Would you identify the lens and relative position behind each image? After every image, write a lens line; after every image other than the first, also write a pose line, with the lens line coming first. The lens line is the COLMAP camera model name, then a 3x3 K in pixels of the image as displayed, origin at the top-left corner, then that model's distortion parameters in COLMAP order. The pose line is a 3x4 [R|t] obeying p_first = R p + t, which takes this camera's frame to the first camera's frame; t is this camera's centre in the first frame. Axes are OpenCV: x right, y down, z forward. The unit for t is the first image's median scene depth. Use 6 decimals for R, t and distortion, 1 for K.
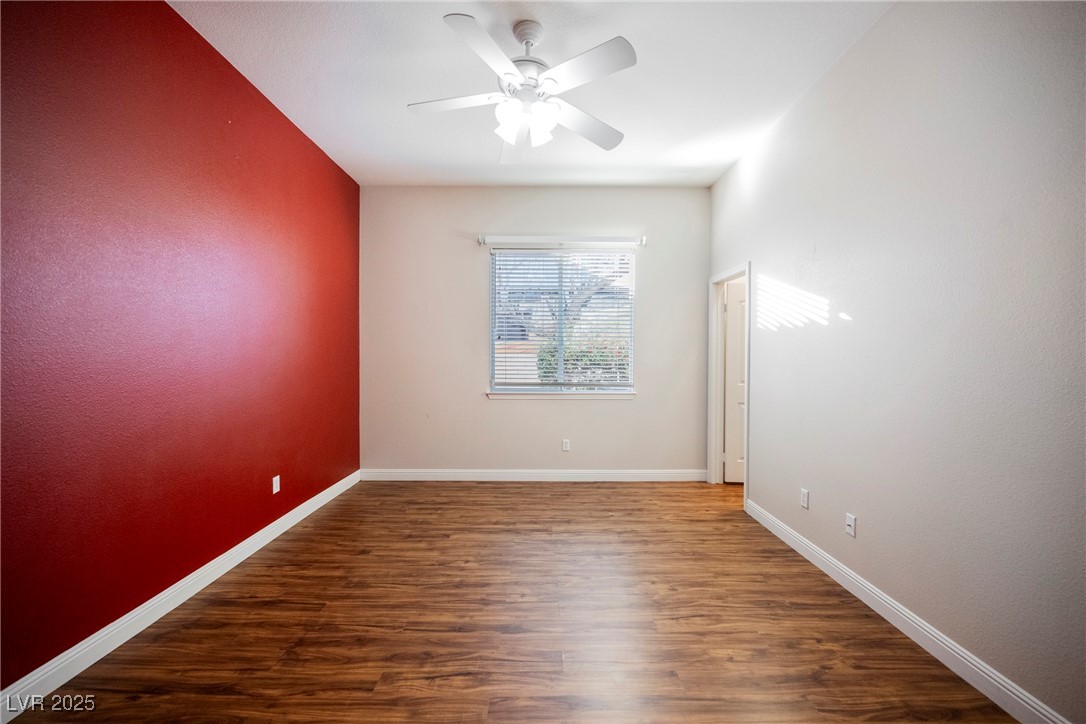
lens RADIAL K [[431.6, 0, 544.8], [0, 431.6, 360.0], [0, 0, 1]] dist [0.000750, -0.002522]
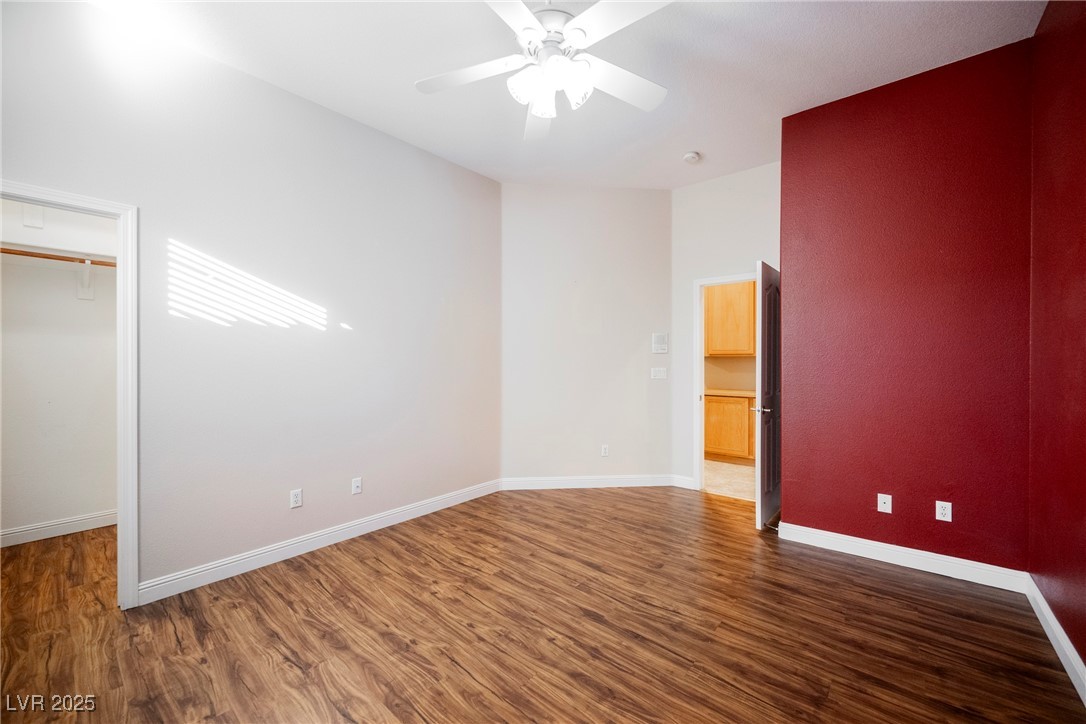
lens RADIAL K [[431.6, 0, 549.2], [0, 431.6, 358.4], [0, 0, 1]] dist [0.000750, -0.002522]
pose [[-0.771434, -0.001229, 0.636308, -0.618799], [0.003187, 0.999978, 0.005796, -0.014600], [-0.636301, 0.006499, -0.771414, 1.745037]]
